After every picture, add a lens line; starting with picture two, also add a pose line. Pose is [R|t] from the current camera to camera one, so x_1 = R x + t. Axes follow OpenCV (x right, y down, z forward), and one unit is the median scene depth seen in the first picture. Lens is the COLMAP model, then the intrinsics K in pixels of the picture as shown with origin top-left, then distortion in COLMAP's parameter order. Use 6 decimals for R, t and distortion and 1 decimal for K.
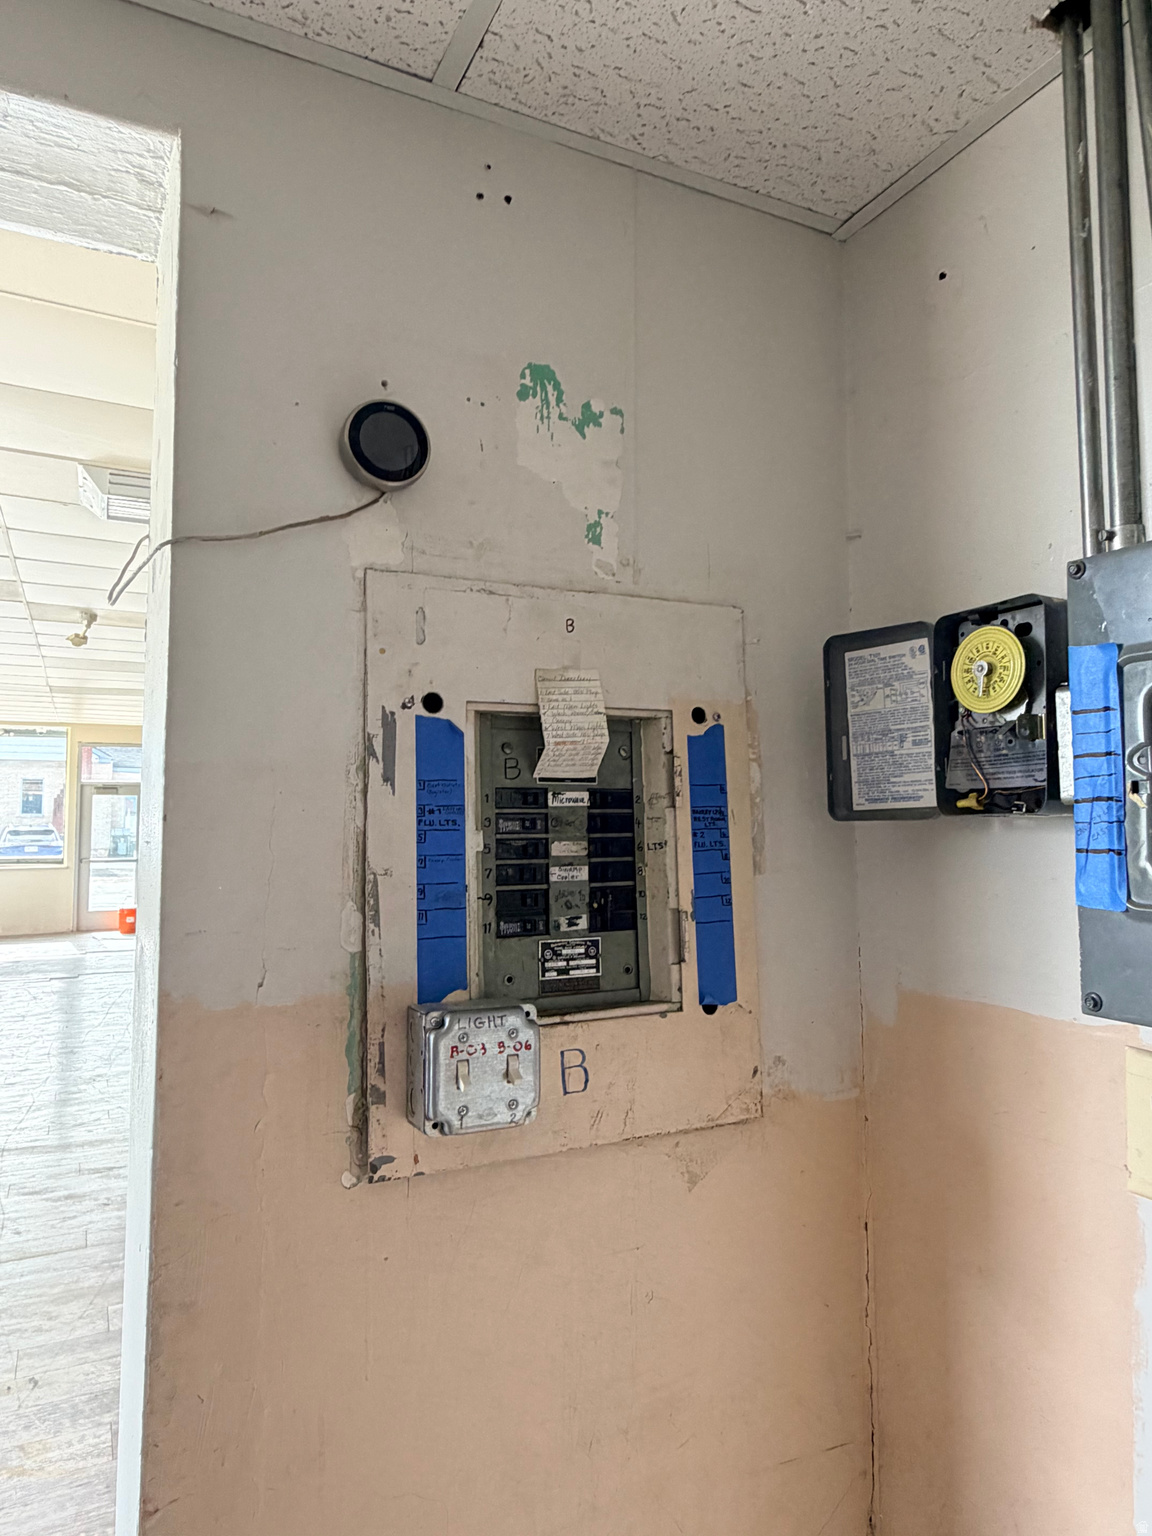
lens RADIAL K [[1025.9, 0, 577.4], [0, 1025.9, 751.0], [0, 0, 1]] dist [0.000372, 0.000239]
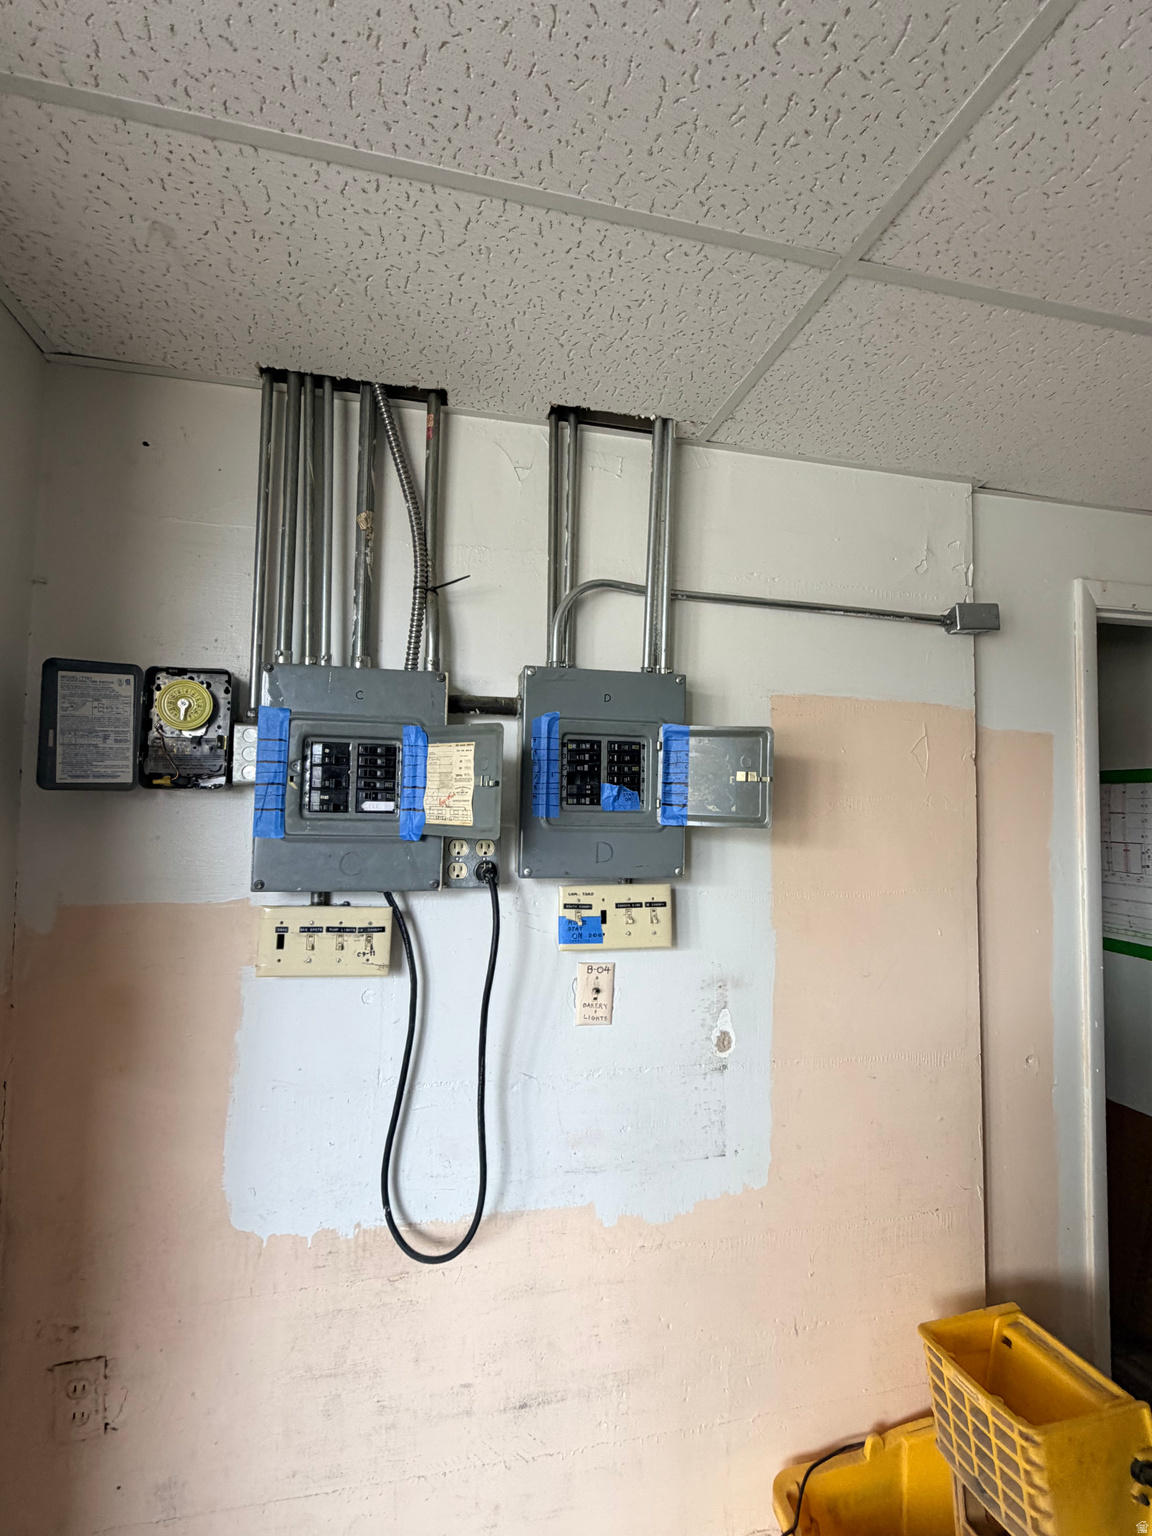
lens RADIAL K [[726.7, 0, 576.0], [0, 726.7, 768.0], [0, 0, 1]] dist [0.003357, 0.006390]
pose [[0.224888, 0.051027, 0.973048, -0.582346], [-0.086441, 0.995735, -0.032239, 0.008322], [-0.970543, -0.076861, 0.228339, 0.075392]]
